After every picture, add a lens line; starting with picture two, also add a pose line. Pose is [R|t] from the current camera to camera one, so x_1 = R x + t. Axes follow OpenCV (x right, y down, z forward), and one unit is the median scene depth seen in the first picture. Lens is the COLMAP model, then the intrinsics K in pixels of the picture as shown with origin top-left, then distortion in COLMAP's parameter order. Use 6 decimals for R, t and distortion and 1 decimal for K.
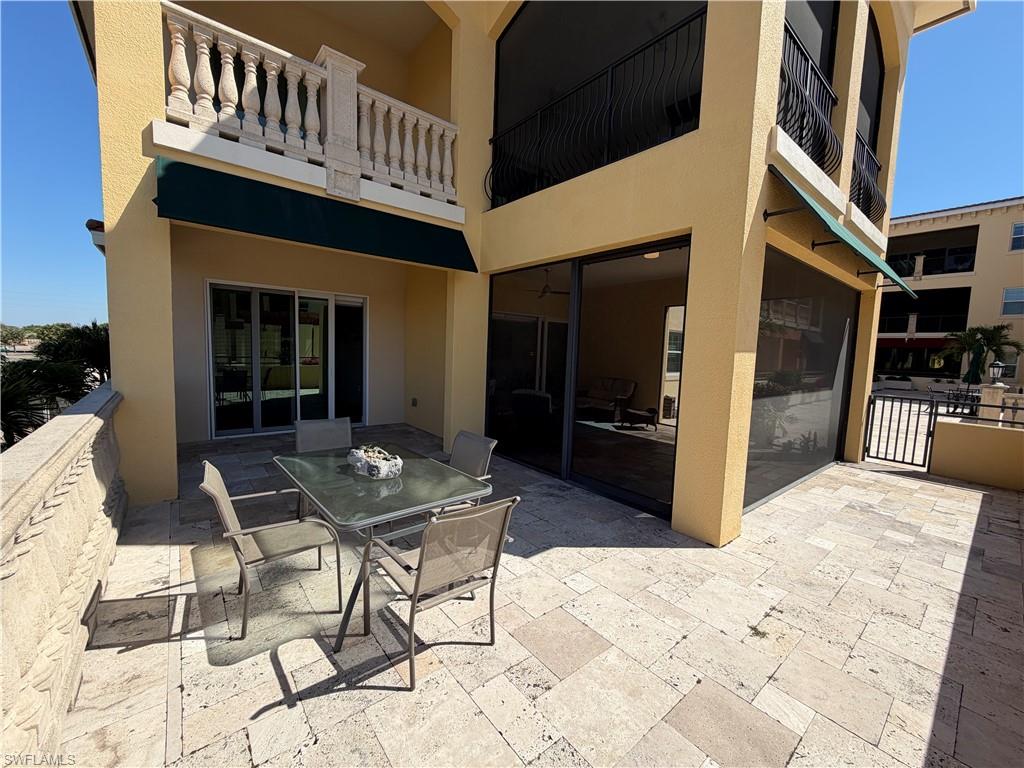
lens RADIAL K [[406.3, 0, 516.1], [0, 406.3, 386.6], [0, 0, 1]] dist [0.001776, 0.000617]
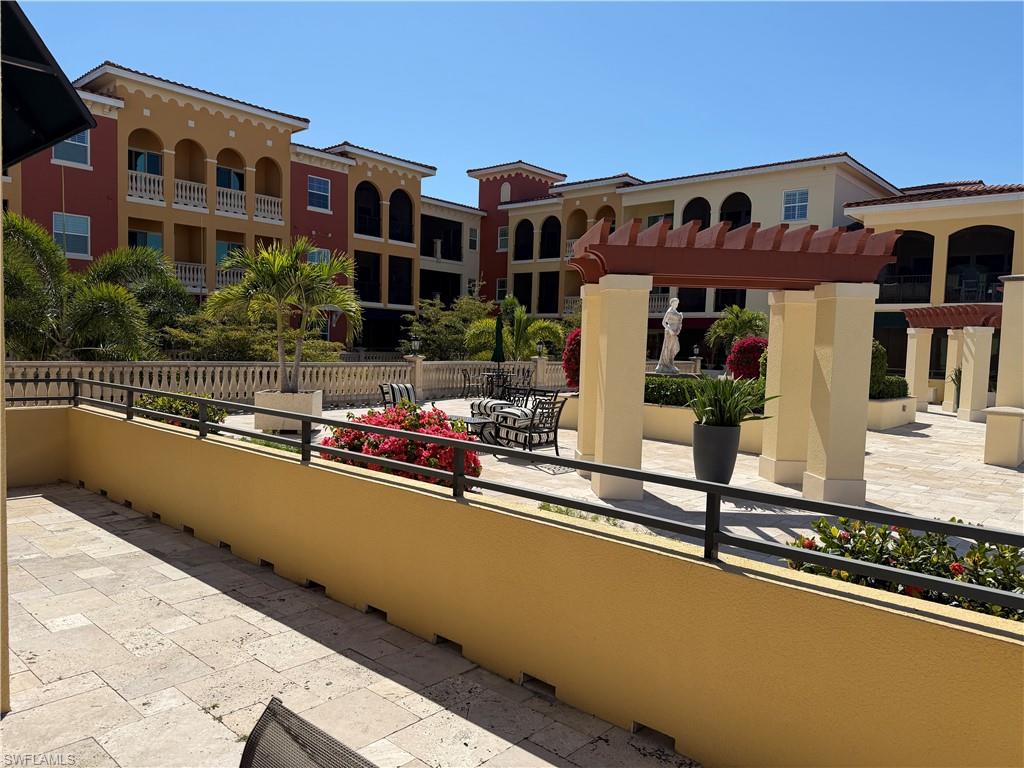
lens RADIAL K [[723.8, 0, 511.6], [0, 723.8, 388.4], [0, 0, 1]] dist [0.001559, -0.002896]
pose [[-0.131484, -0.105245, 0.985716, -0.380944], [0.058206, 0.991813, 0.113660, -0.052991], [-0.989608, 0.072320, -0.124282, 0.444956]]
